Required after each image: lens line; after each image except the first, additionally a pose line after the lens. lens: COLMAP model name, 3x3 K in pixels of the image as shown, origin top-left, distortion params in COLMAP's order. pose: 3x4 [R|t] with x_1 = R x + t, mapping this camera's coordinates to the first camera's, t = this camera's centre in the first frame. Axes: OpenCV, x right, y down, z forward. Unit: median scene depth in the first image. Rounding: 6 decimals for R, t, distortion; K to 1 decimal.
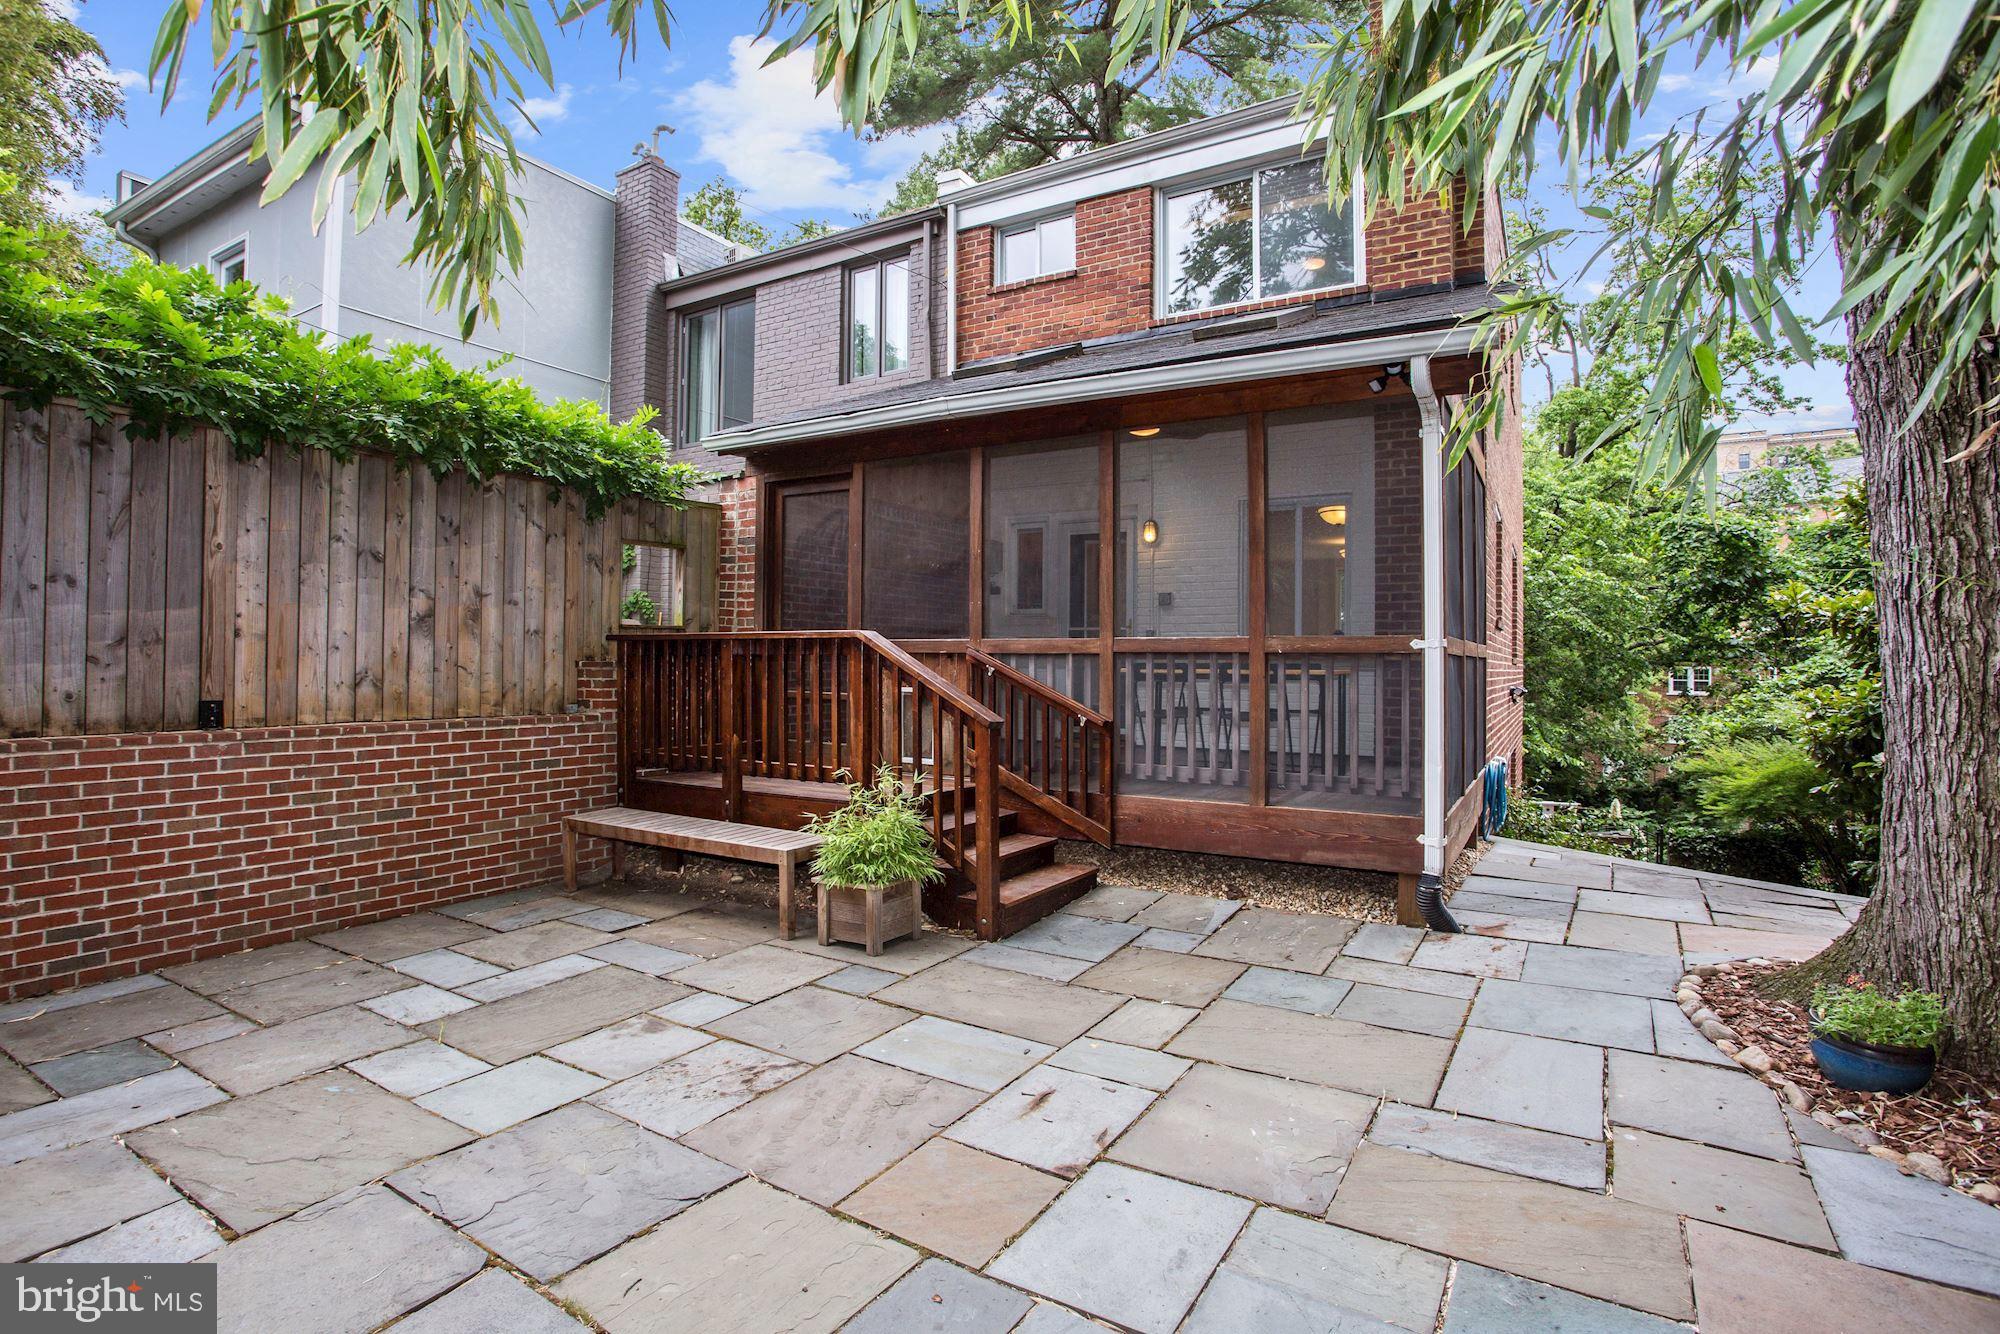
lens RADIAL K [[964.5, 0, 976.1], [0, 964.5, 654.9], [0, 0, 1]] dist [-0.061524, 0.022991]
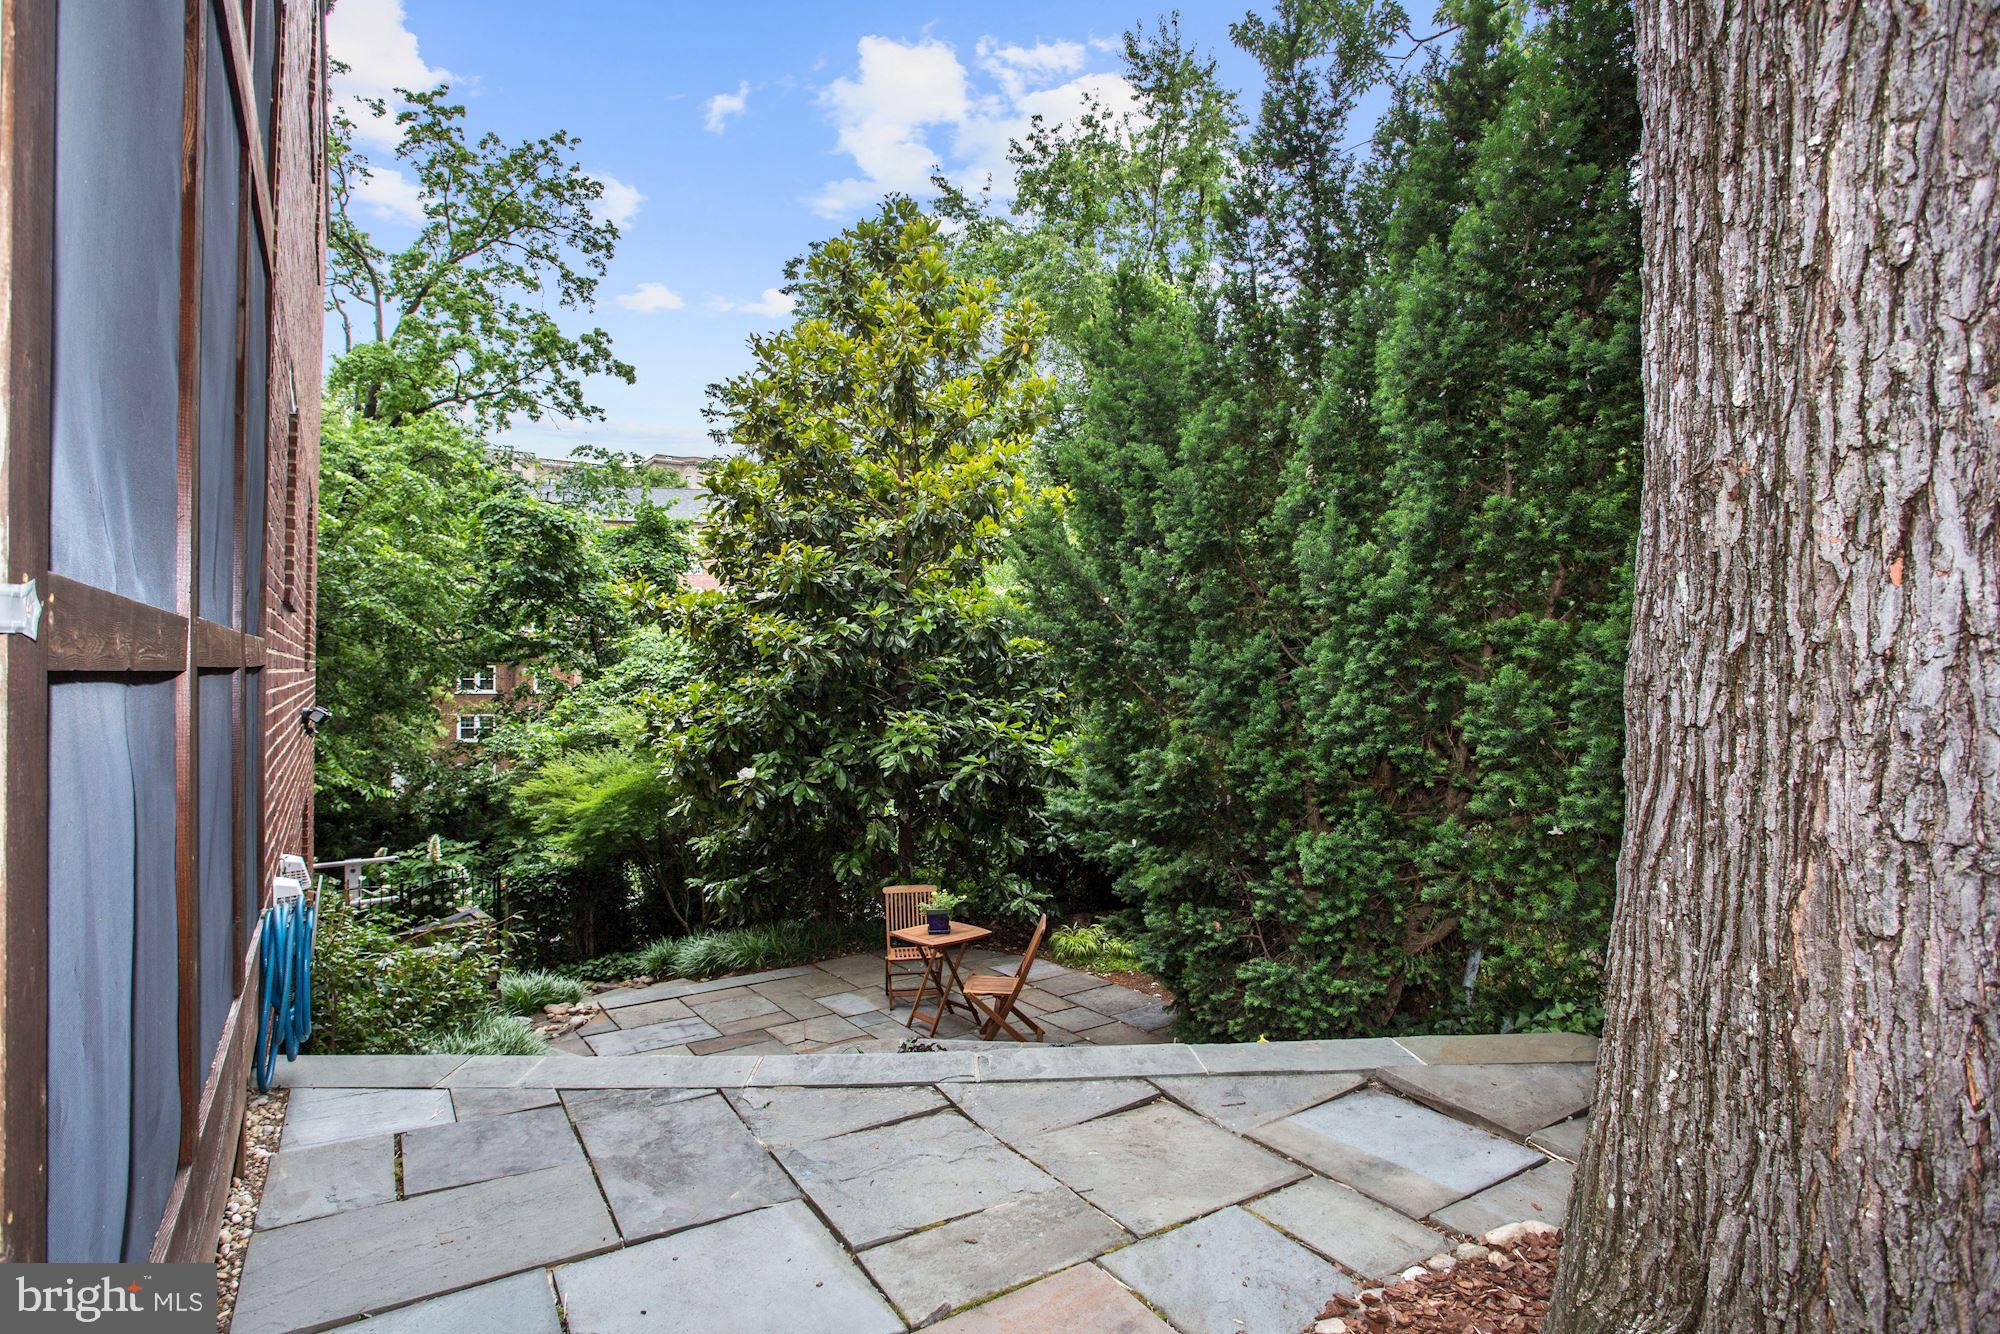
lens RADIAL K [[964.5, 0, 976.1], [0, 964.5, 654.9], [0, 0, 1]] dist [-0.061524, 0.022991]
pose [[0.409854, 0.004872, 0.912138, 0.226482], [-0.006978, 0.999973, -0.002206, -0.002882], [-0.912124, -0.005461, 0.409877, 0.428011]]
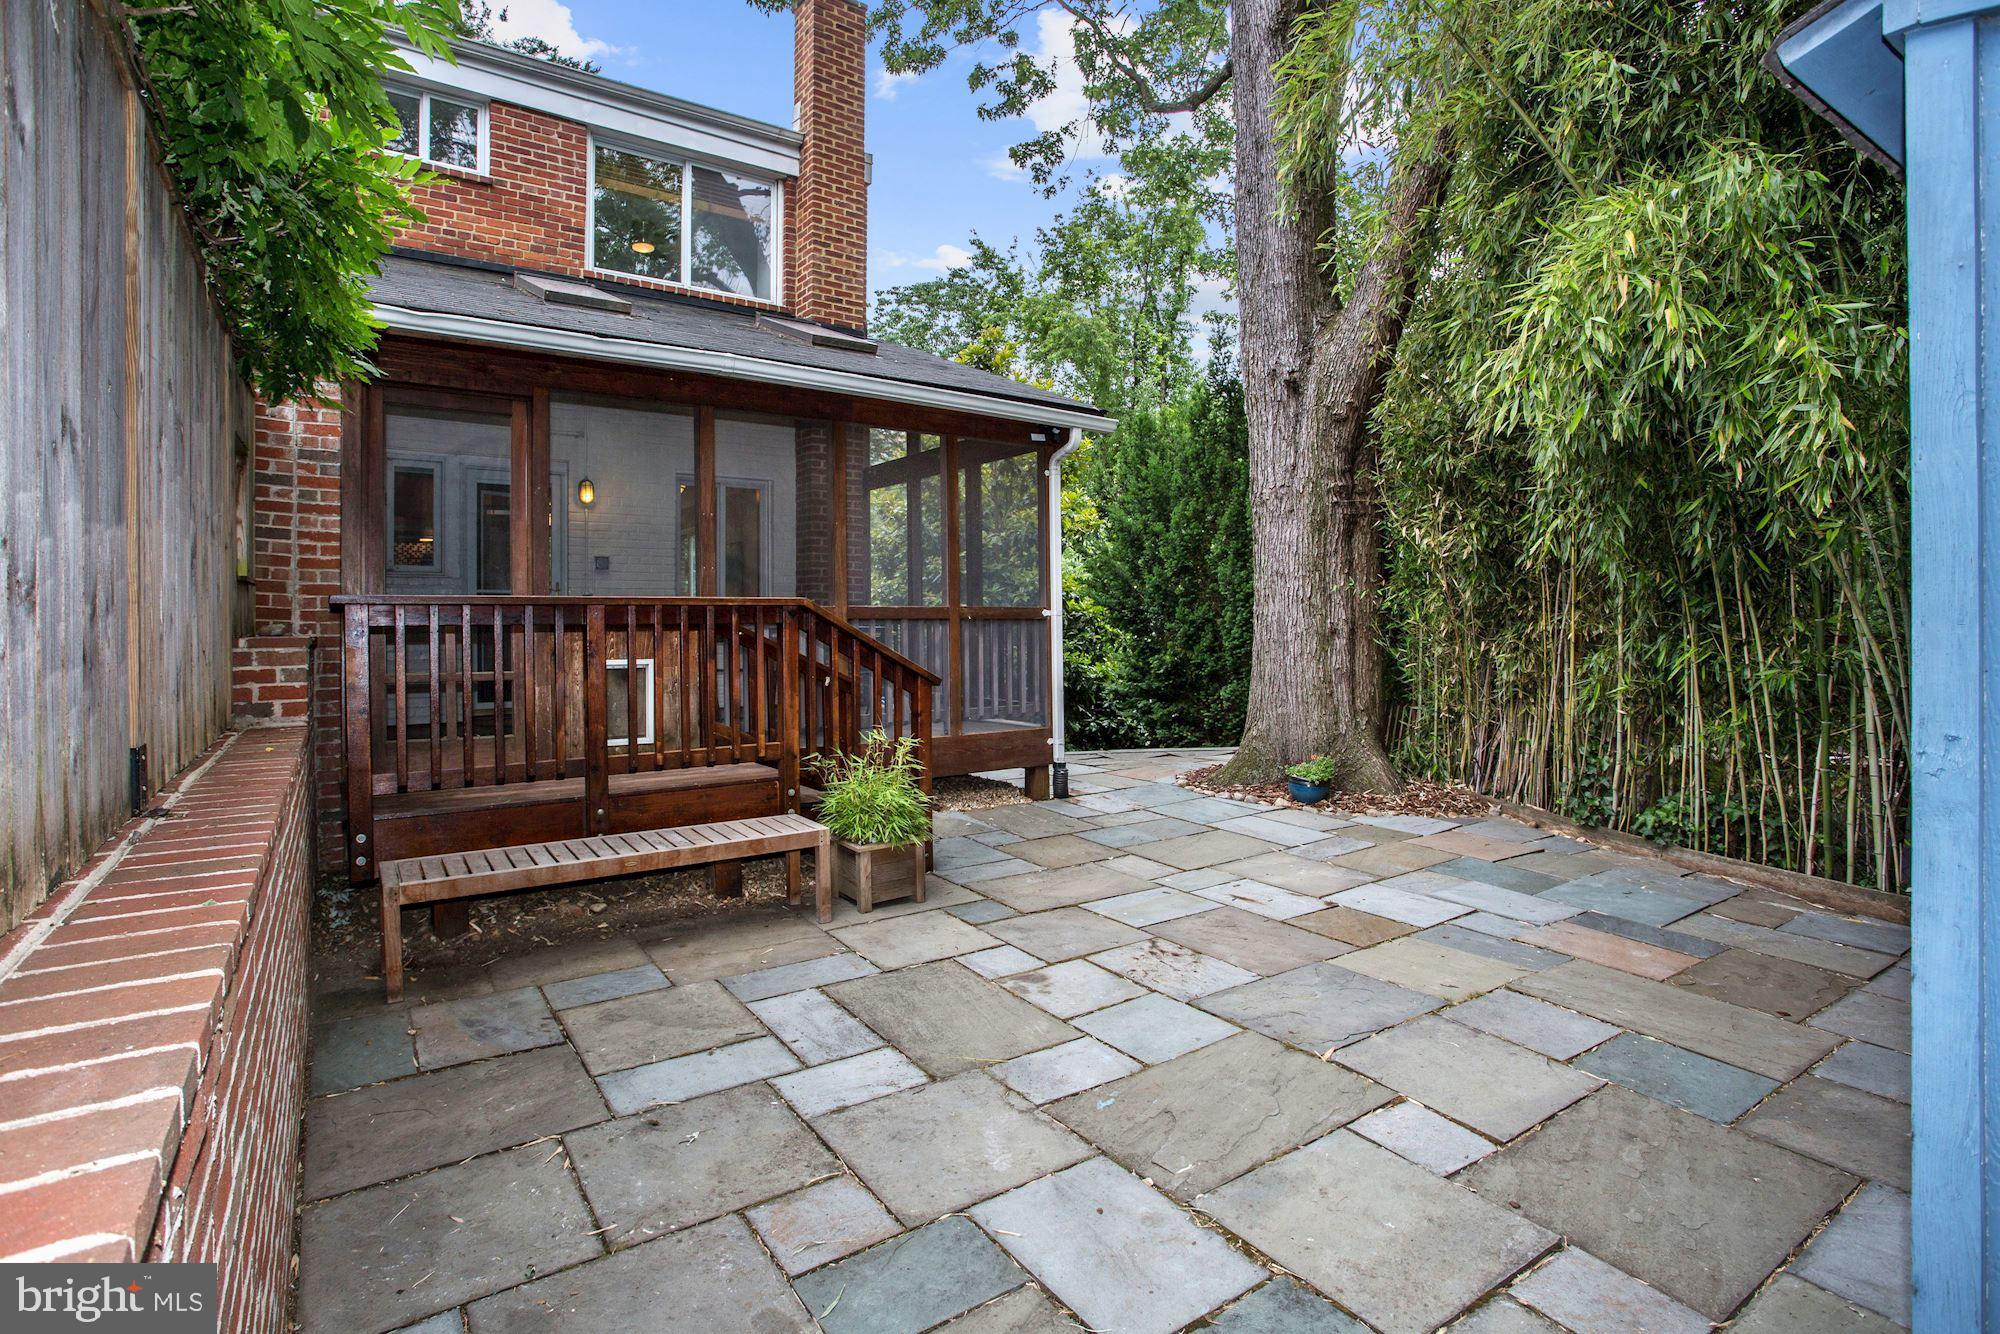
lens RADIAL K [[1013.0, 0, 953.1], [0, 1013.0, 624.6], [0, 0, 1]] dist [-0.057455, 0.000173]
pose [[0.405134, -0.010756, 0.914194, -0.586603], [0.001845, 0.999938, 0.010947, -0.005914], [-0.914256, -0.002749, 0.405128, 0.264668]]
